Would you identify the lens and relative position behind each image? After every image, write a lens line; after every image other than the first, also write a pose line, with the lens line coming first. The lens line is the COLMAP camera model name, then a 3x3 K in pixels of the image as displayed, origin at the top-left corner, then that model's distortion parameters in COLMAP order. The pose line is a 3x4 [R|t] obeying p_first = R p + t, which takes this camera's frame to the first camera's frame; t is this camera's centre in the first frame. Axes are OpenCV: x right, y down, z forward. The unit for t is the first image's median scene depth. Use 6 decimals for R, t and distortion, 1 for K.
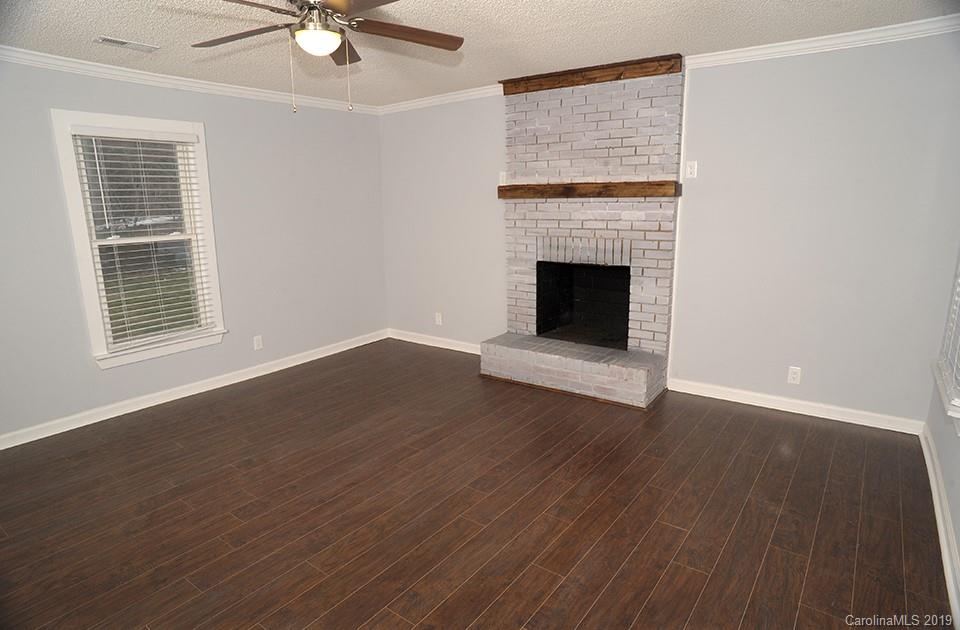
lens RADIAL K [[542.6, 0, 484.7], [0, 542.6, 318.8], [0, 0, 1]] dist [-0.099620, 0.063697]
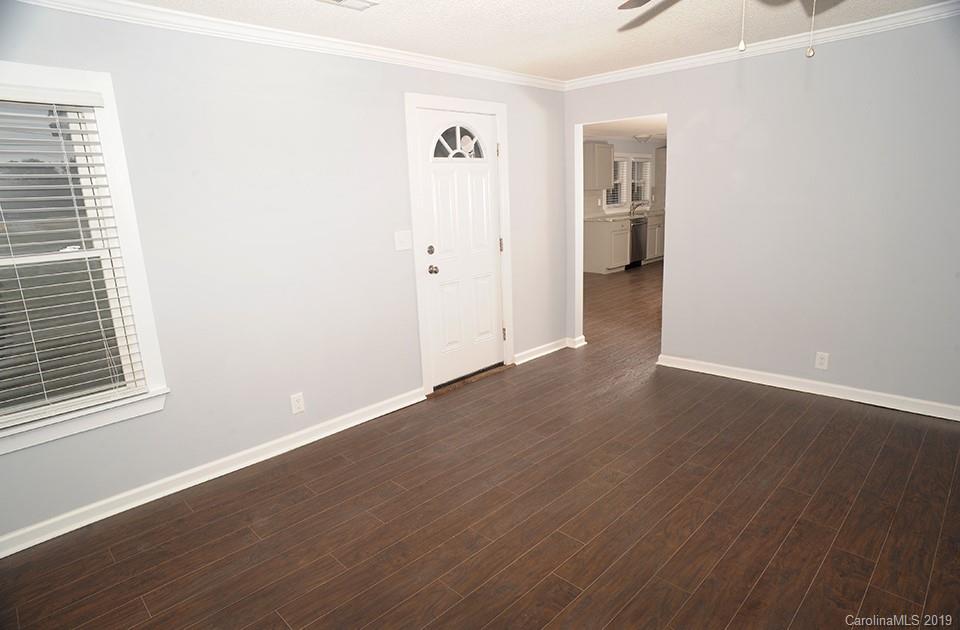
lens RADIAL K [[542.6, 0, 484.7], [0, 542.6, 318.8], [0, 0, 1]] dist [-0.099620, 0.063697]
pose [[-0.988094, 0.021206, 0.152386, -0.014337], [0.085745, 0.898278, 0.430980, -0.230841], [-0.127746, 0.438915, -0.889401, 1.020999]]
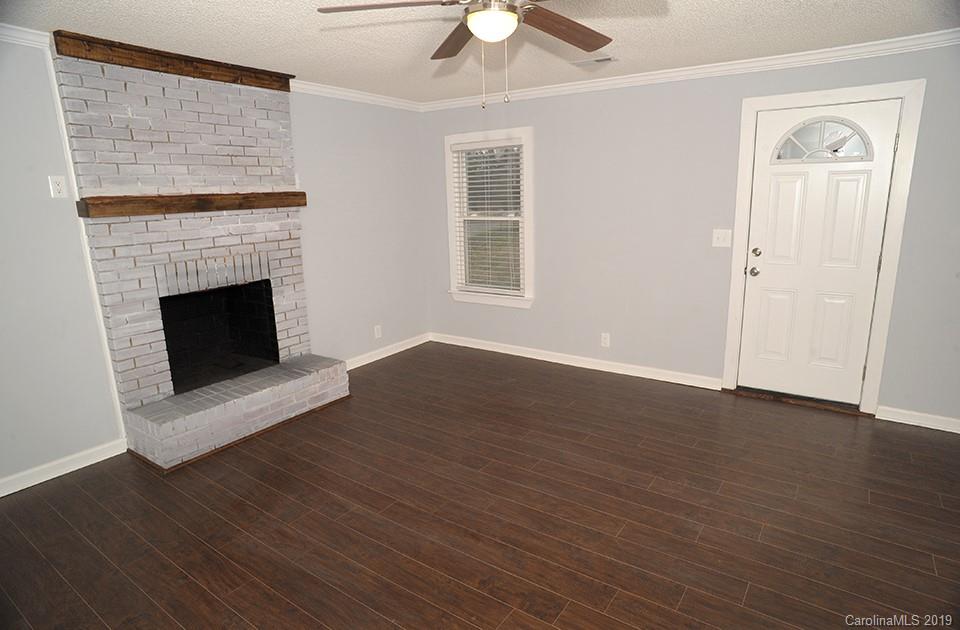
lens RADIAL K [[542.6, 0, 484.7], [0, 542.6, 318.8], [0, 0, 1]] dist [-0.099620, 0.063697]
pose [[-0.027544, -0.211656, 0.976956, -0.702982], [0.238066, 0.947817, 0.212055, -0.140150], [-0.970858, 0.238421, 0.024282, 0.608896]]
